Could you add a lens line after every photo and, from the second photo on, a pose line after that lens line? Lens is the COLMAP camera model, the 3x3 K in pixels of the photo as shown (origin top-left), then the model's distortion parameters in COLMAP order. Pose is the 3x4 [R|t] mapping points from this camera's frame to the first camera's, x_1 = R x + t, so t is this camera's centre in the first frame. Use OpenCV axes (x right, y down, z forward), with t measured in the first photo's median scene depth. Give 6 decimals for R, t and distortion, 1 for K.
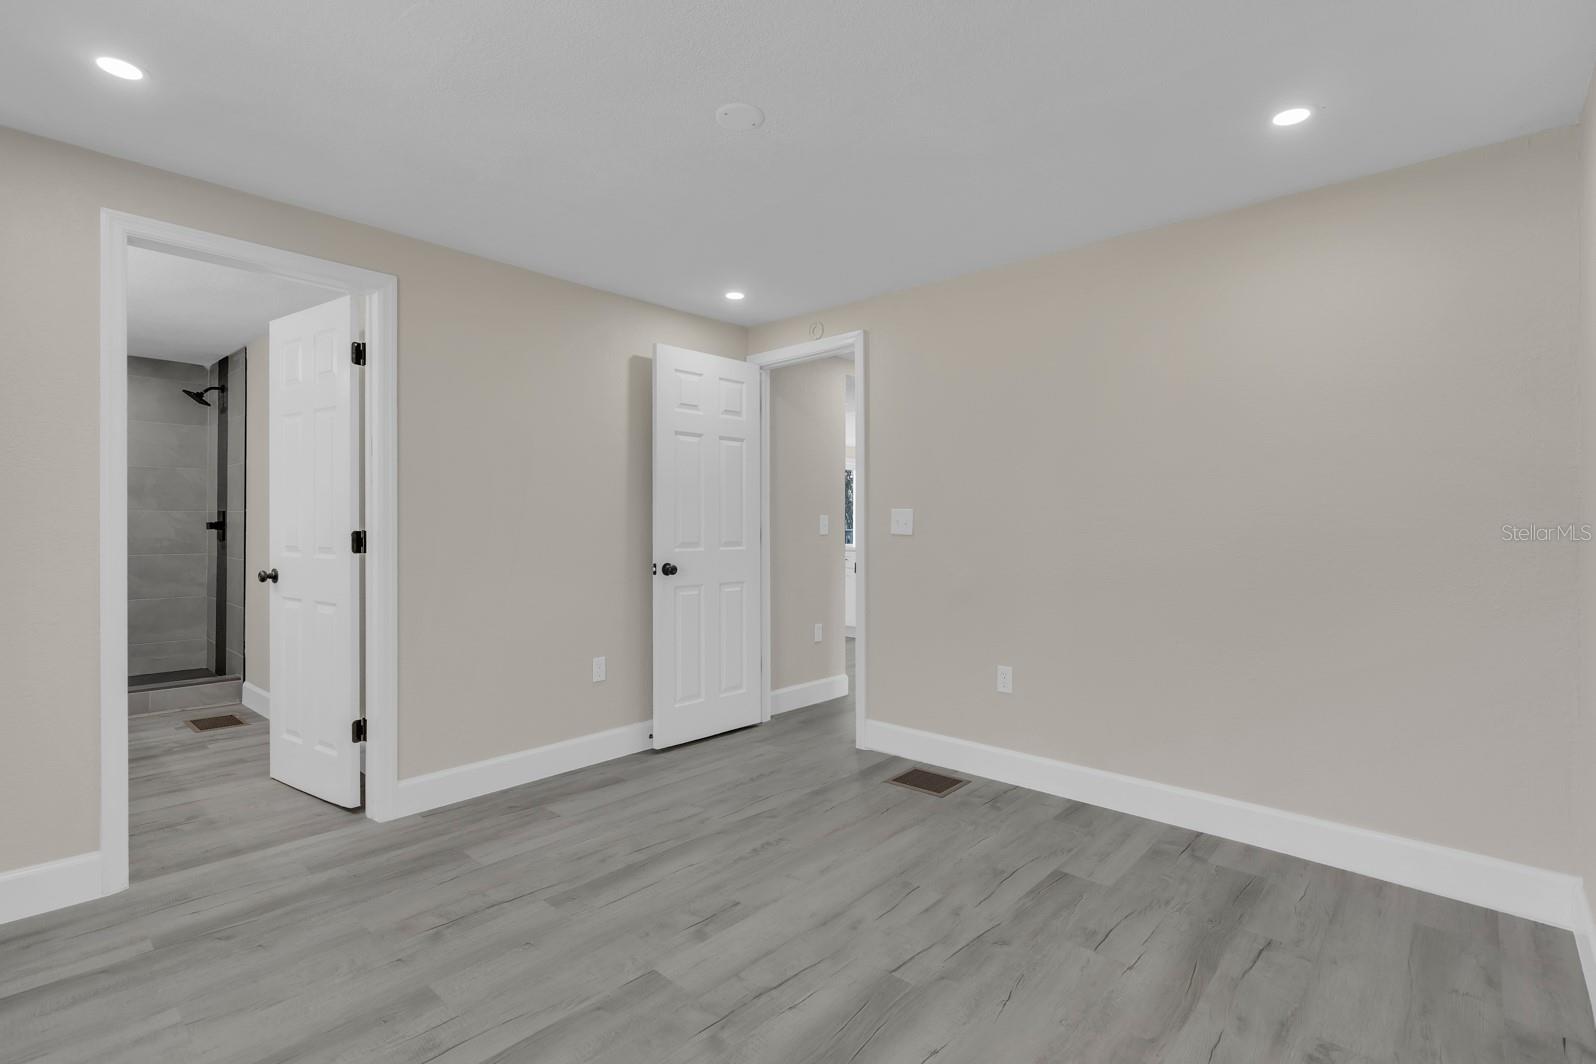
lens RADIAL K [[787.3, 0, 798.4], [0, 787.3, 522.3], [0, 0, 1]] dist [-0.002868, 0.000054]
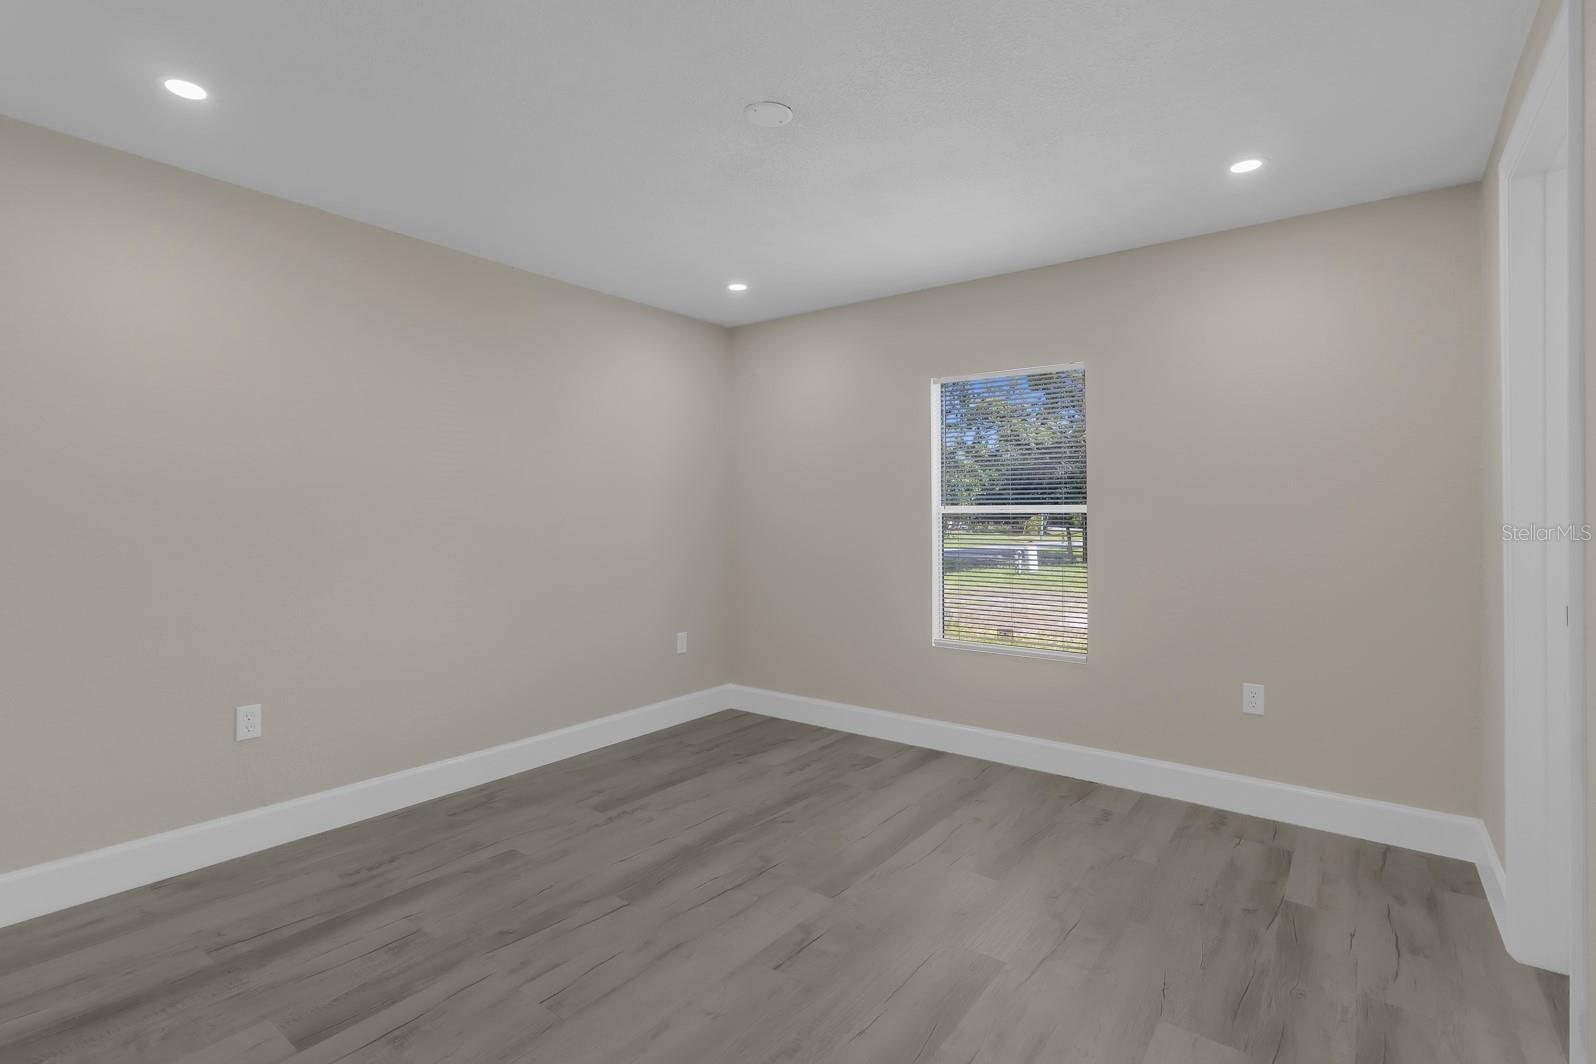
lens RADIAL K [[787.3, 0, 798.4], [0, 787.3, 522.3], [0, 0, 1]] dist [-0.002868, 0.000054]
pose [[-0.996584, -0.003551, -0.082505, -0.032158], [-0.003585, 0.999994, 0.000272, 0.005482], [0.082504, 0.000566, -0.996591, 2.015300]]
